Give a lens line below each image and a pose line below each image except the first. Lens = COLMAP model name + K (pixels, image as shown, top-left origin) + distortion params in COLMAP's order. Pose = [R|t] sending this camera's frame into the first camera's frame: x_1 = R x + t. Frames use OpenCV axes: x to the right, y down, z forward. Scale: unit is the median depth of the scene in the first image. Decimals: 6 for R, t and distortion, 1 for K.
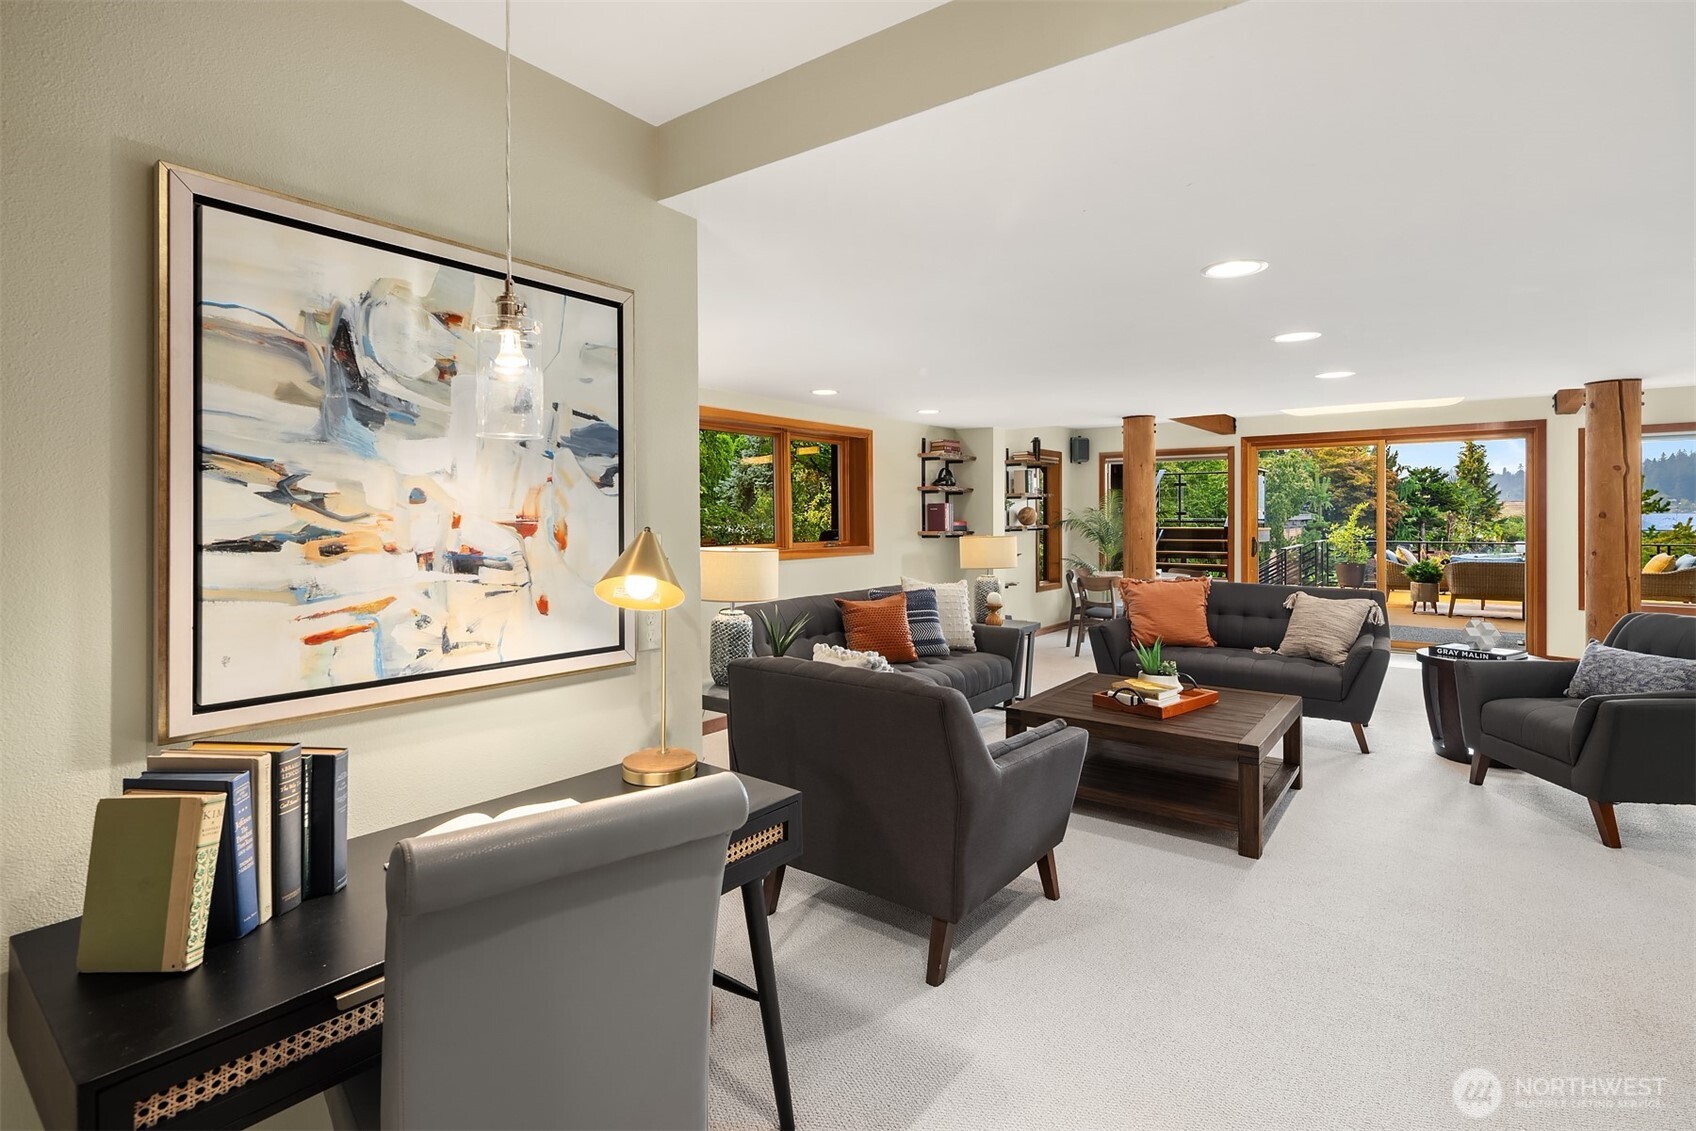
lens RADIAL K [[813.9, 0, 842.9], [0, 813.9, 524.5], [0, 0, 1]] dist [0.000842, -0.000144]
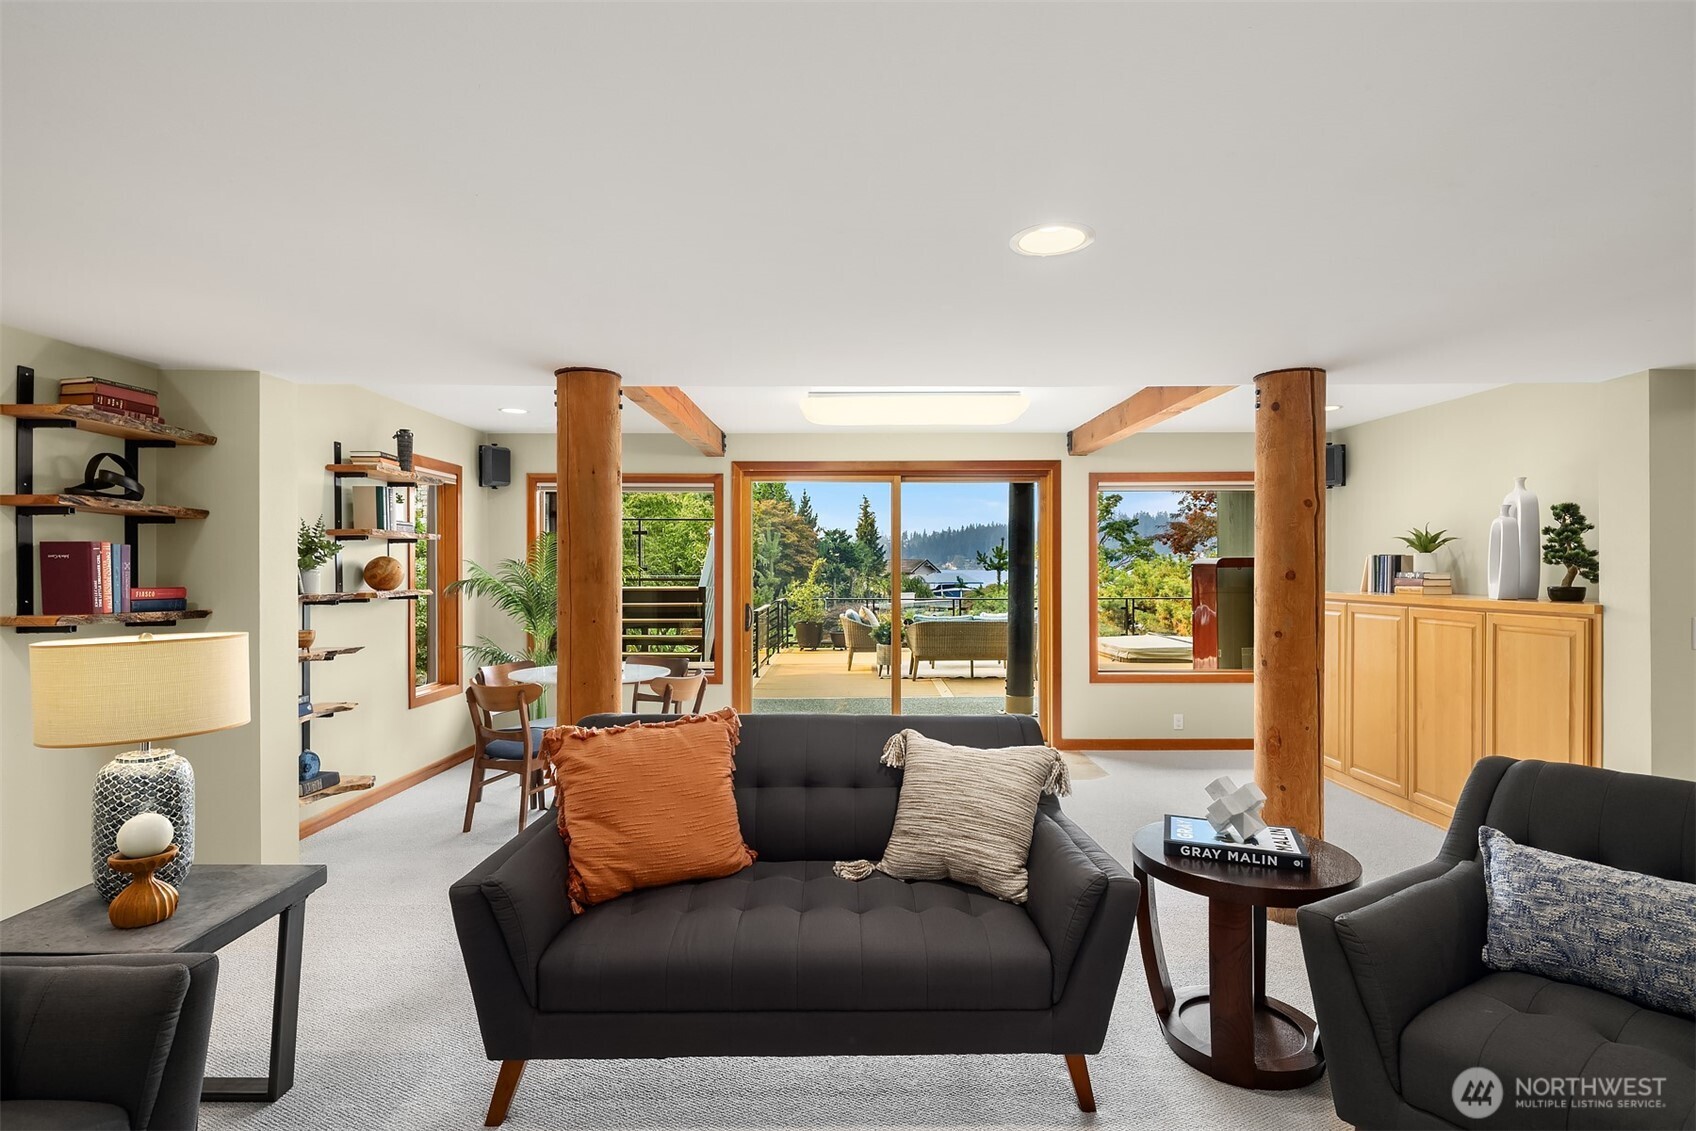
lens RADIAL K [[836.5, 0, 848.0], [0, 836.5, 565.5], [0, 0, 1]] dist [-0.001835, -0.001463]
pose [[0.796390, 0.006230, 0.604751, 0.135775], [0.004085, 0.999869, -0.015679, -0.005644], [-0.604770, 0.014956, 0.796260, 0.373478]]
